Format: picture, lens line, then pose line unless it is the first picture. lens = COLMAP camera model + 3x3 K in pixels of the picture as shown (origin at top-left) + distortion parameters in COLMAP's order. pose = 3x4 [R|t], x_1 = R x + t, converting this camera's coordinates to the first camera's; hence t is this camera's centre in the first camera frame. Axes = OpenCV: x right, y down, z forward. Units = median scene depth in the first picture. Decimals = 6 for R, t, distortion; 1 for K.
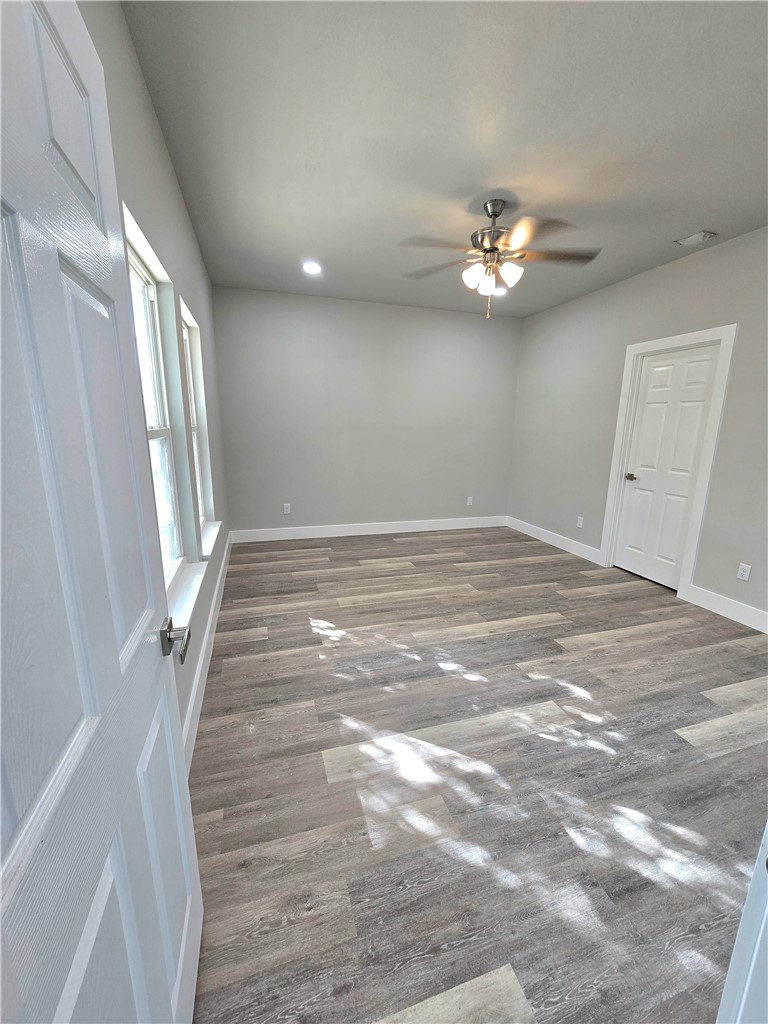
lens RADIAL K [[417.8, 0, 388.3], [0, 417.8, 516.5], [0, 0, 1]] dist [-0.001359, -0.000532]
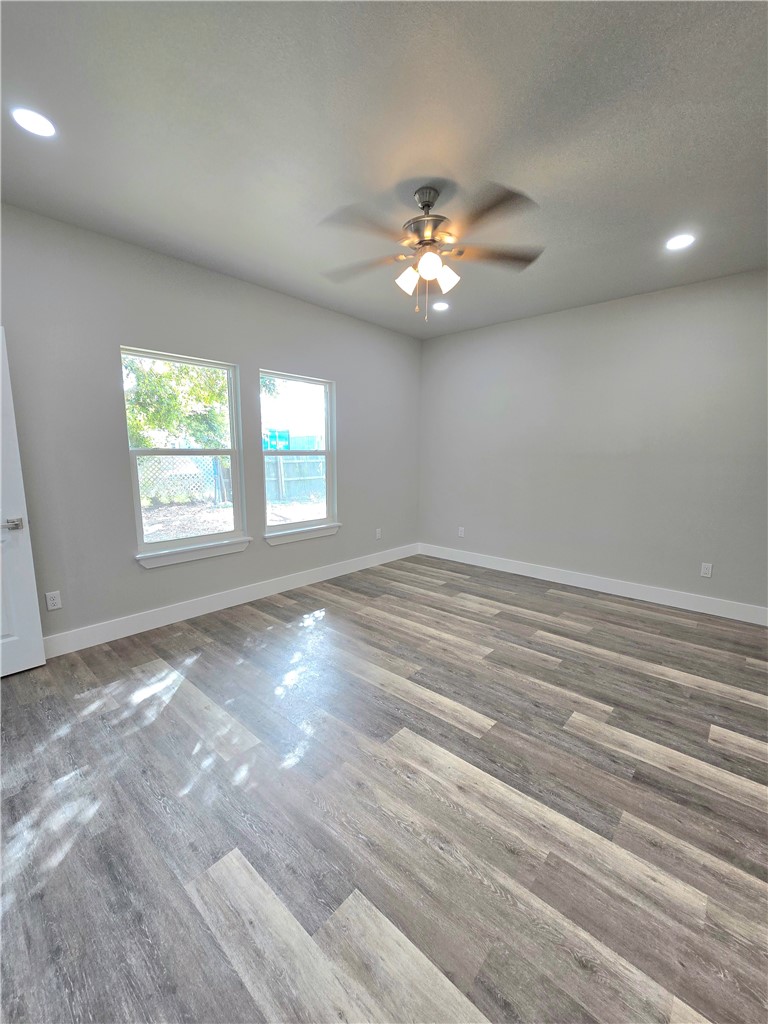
lens RADIAL K [[417.8, 0, 388.3], [0, 417.8, 516.5], [0, 0, 1]] dist [-0.001359, -0.000532]
pose [[0.514708, 0.115796, -0.849510, 0.776014], [-0.186010, 0.982319, 0.021198, -0.064633], [0.836945, 0.147107, 0.527146, 0.429495]]
